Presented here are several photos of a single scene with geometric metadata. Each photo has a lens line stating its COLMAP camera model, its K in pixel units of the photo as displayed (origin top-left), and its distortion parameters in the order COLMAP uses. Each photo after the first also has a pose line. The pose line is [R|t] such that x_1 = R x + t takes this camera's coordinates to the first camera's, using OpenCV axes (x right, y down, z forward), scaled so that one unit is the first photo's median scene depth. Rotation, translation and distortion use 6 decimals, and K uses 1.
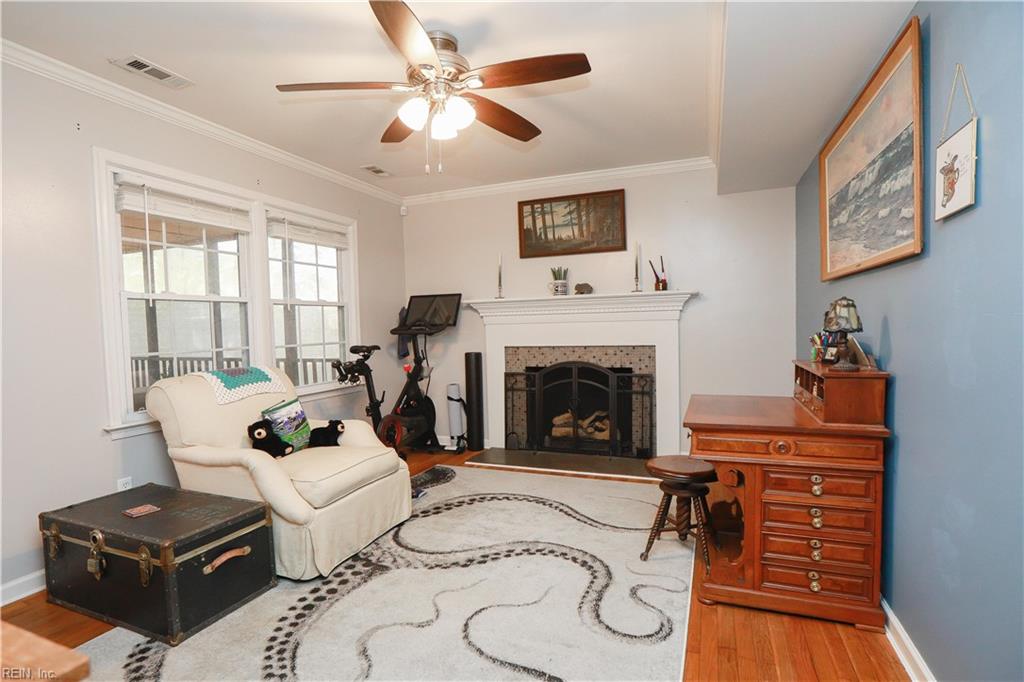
lens RADIAL K [[499.0, 0, 490.6], [0, 499.0, 344.7], [0, 0, 1]] dist [-0.072982, 0.047008]
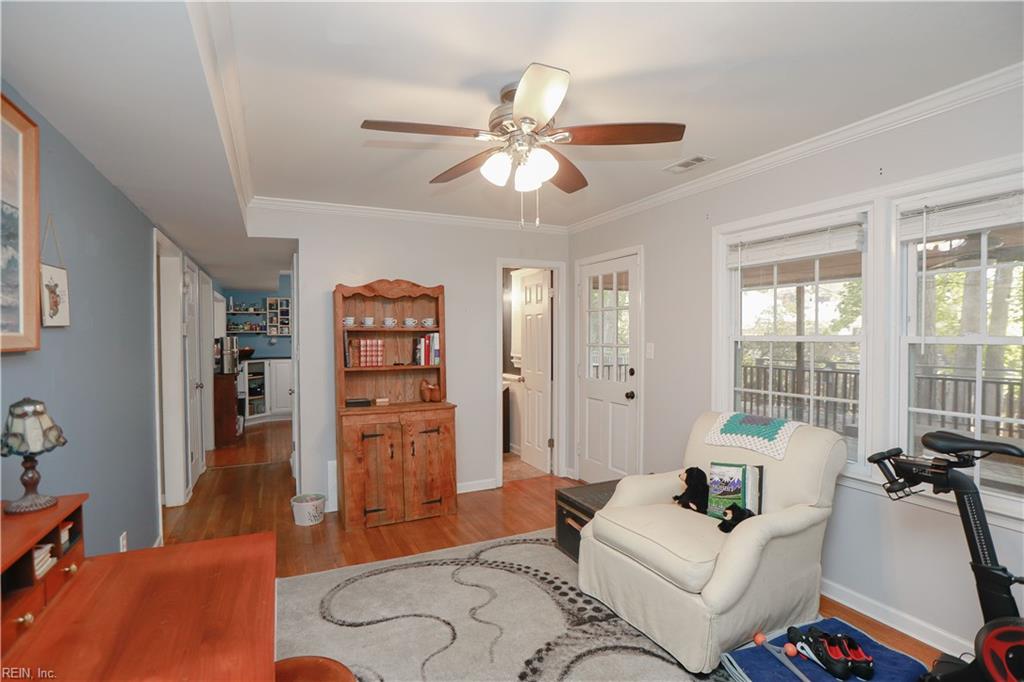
lens RADIAL K [[499.0, 0, 490.6], [0, 499.0, 344.7], [0, 0, 1]] dist [-0.072982, 0.047008]
pose [[-0.673819, 0.037435, -0.737947, 0.356996], [-0.012278, 0.998011, 0.061840, -0.099590], [0.738794, 0.050730, -0.672019, 0.874366]]
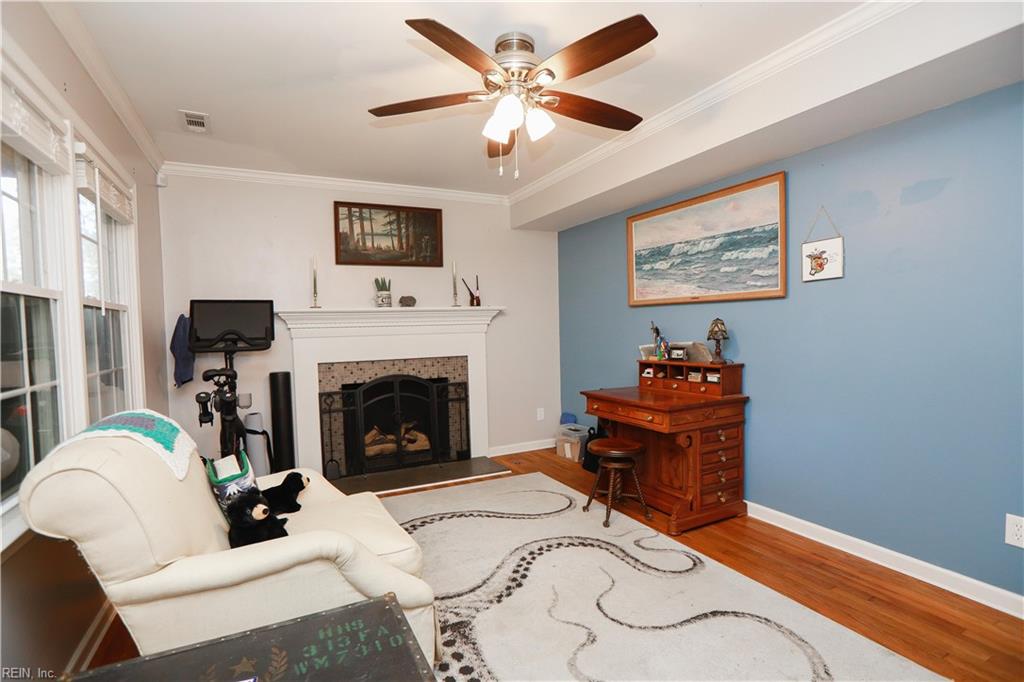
lens RADIAL K [[499.0, 0, 490.6], [0, 499.0, 344.7], [0, 0, 1]] dist [-0.072982, 0.047008]
pose [[0.658724, -0.017678, 0.752177, -0.469556], [0.037555, 0.999250, -0.009404, -0.010233], [-0.751446, 0.034442, 0.658895, 0.225430]]
